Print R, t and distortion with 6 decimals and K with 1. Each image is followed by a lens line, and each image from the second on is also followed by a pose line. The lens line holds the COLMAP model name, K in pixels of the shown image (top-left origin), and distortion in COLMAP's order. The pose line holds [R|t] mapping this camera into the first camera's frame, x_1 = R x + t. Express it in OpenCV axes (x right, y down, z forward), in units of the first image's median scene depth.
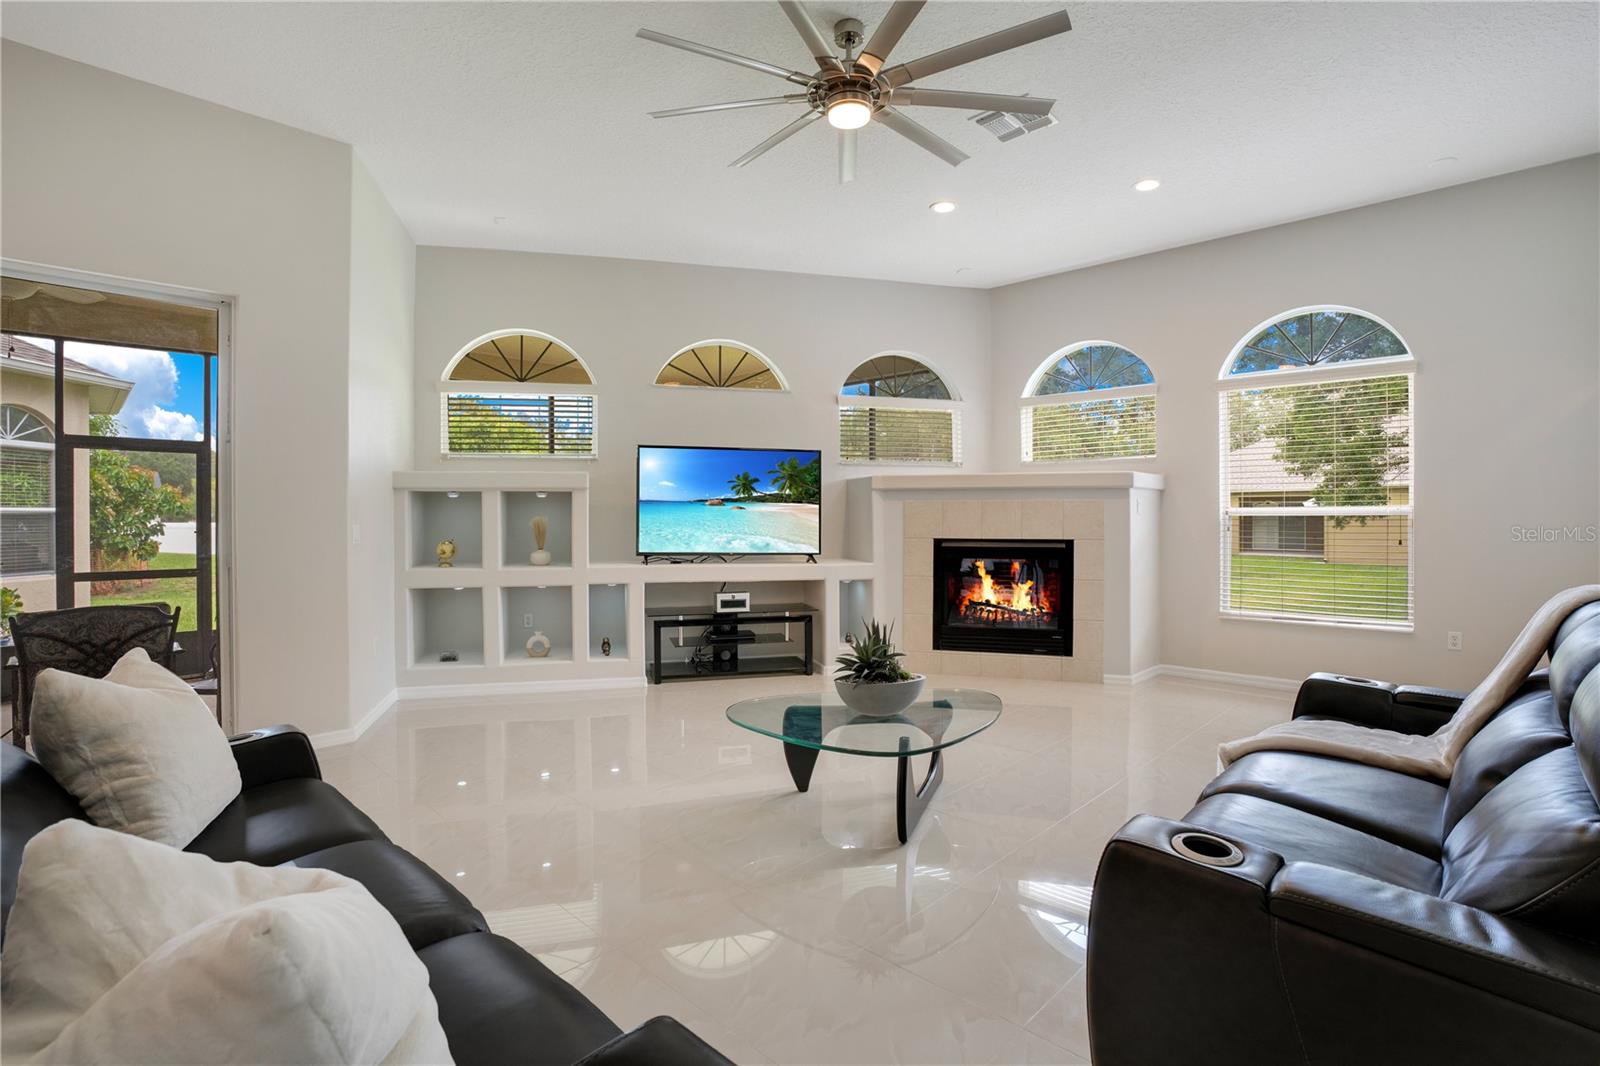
lens RADIAL K [[761.9, 0, 804.4], [0, 761.9, 512.3], [0, 0, 1]] dist [-0.063582, 0.028256]
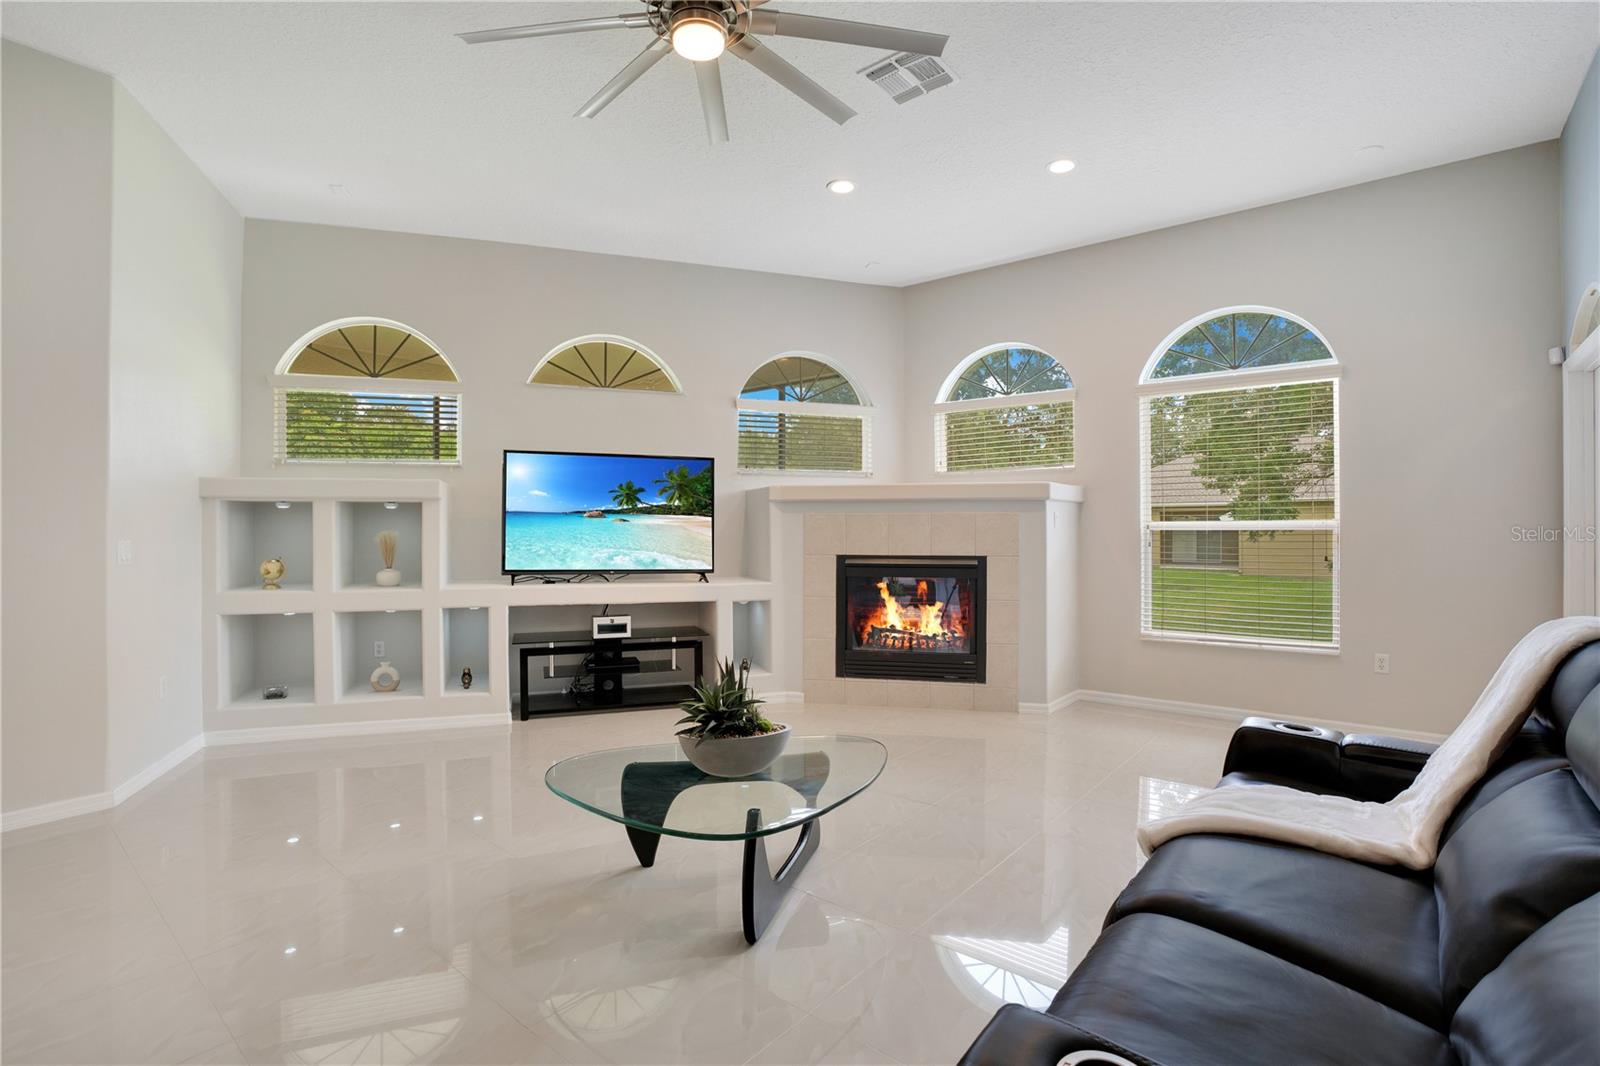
lens RADIAL K [[761.9, 0, 804.4], [0, 761.9, 512.3], [0, 0, 1]] dist [-0.063582, 0.028256]
pose [[0.996379, 0.003079, 0.084966, 0.055780], [-0.001623, 0.999851, -0.017206, -0.000766], [-0.085006, 0.017006, 0.996235, 0.097430]]
